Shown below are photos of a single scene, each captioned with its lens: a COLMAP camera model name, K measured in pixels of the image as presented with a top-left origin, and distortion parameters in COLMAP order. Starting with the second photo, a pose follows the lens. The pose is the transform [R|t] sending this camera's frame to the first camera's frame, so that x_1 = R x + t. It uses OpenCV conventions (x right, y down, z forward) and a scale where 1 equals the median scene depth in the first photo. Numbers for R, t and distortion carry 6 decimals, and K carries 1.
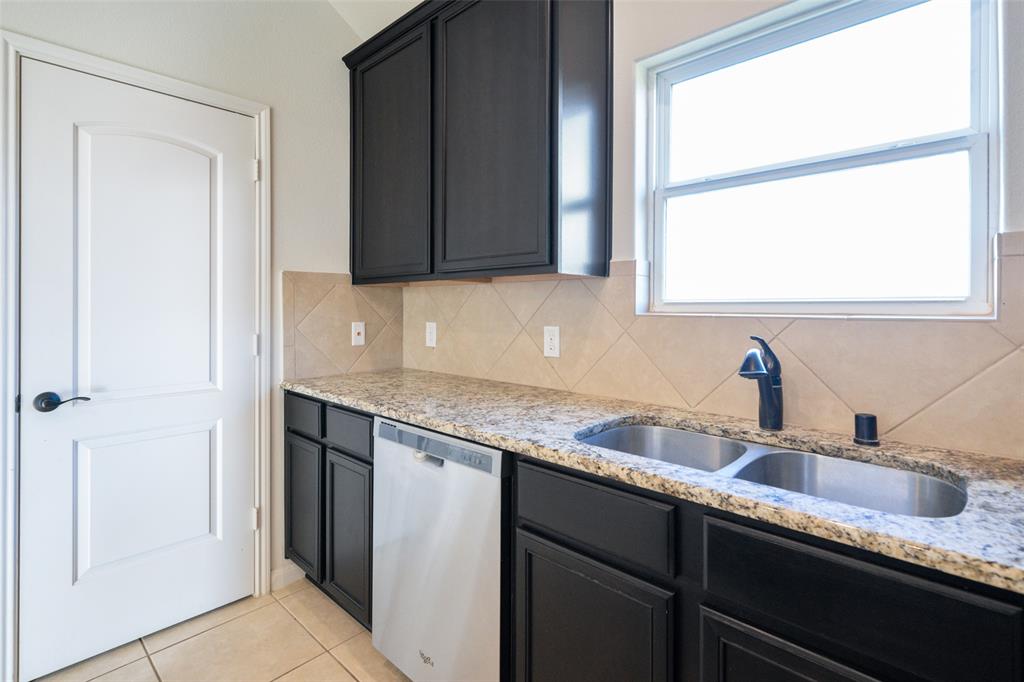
lens RADIAL K [[486.7, 0, 510.7], [0, 486.7, 305.7], [0, 0, 1]] dist [-0.002501, -0.000332]
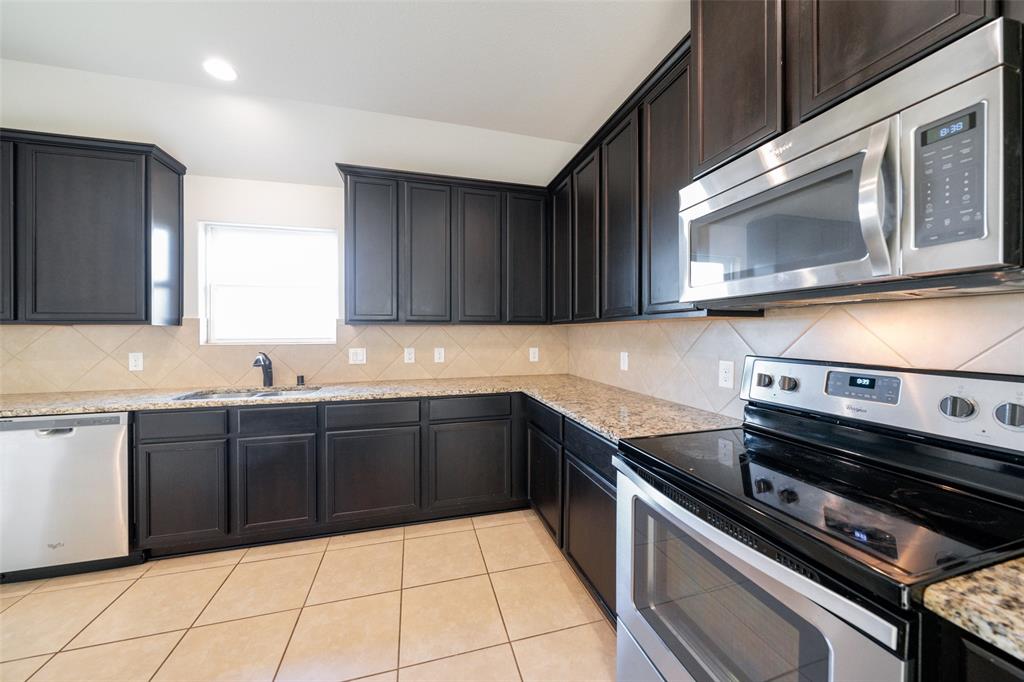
lens RADIAL K [[357.1, 0, 507.8], [0, 357.1, 334.4], [0, 0, 1]] dist [-0.001536, -0.000257]
pose [[0.524200, -0.005721, 0.851576, -0.444558], [0.002858, 0.999984, 0.004959, -0.038571], [-0.851590, -0.000165, 0.524208, -1.155291]]
